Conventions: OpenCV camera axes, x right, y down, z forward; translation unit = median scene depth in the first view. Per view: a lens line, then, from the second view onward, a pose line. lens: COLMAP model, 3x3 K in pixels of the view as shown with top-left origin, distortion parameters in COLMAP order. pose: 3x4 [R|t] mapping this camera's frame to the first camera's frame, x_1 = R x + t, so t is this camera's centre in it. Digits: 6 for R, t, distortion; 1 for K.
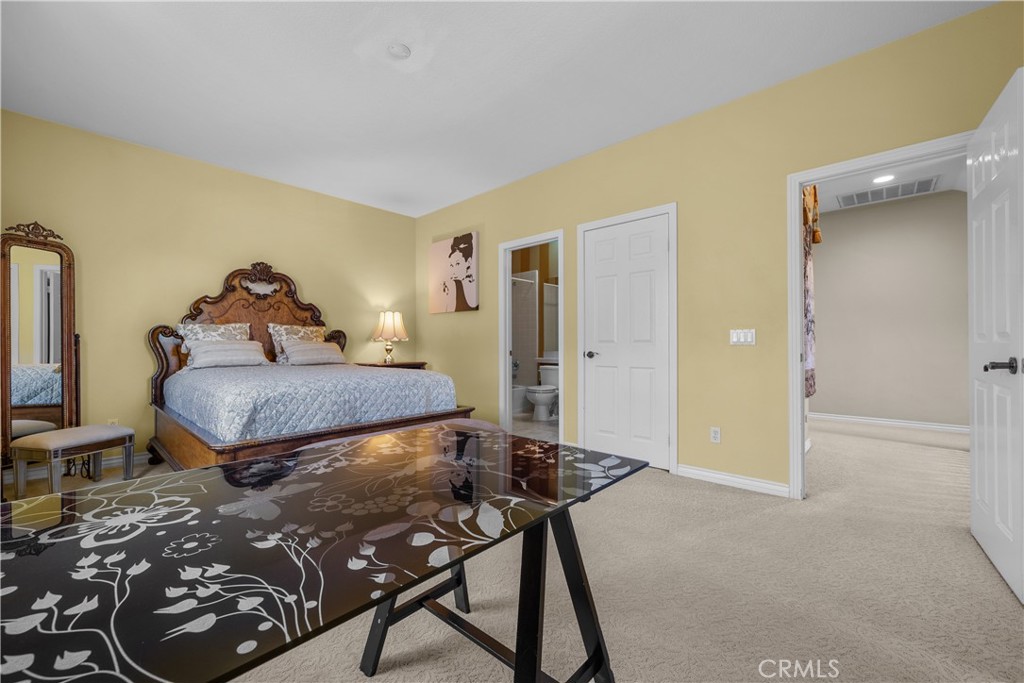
lens RADIAL K [[402.5, 0, 509.7], [0, 402.5, 346.7], [0, 0, 1]] dist [0.000704, 0.000036]
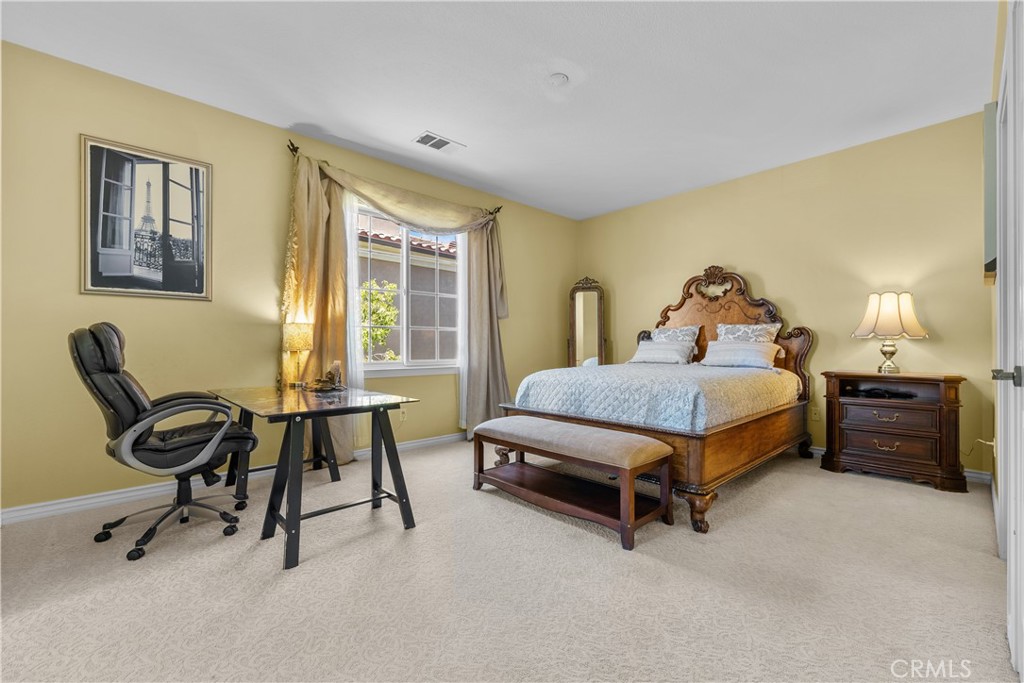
lens RADIAL K [[432.3, 0, 509.8], [0, 432.3, 341.1], [0, 0, 1]] dist [-0.000755, -0.000026]
pose [[-0.071622, -0.009759, -0.997384, 0.529179], [-0.004122, 0.999946, -0.009488, -0.002399], [0.997423, 0.003432, -0.071658, 0.554684]]
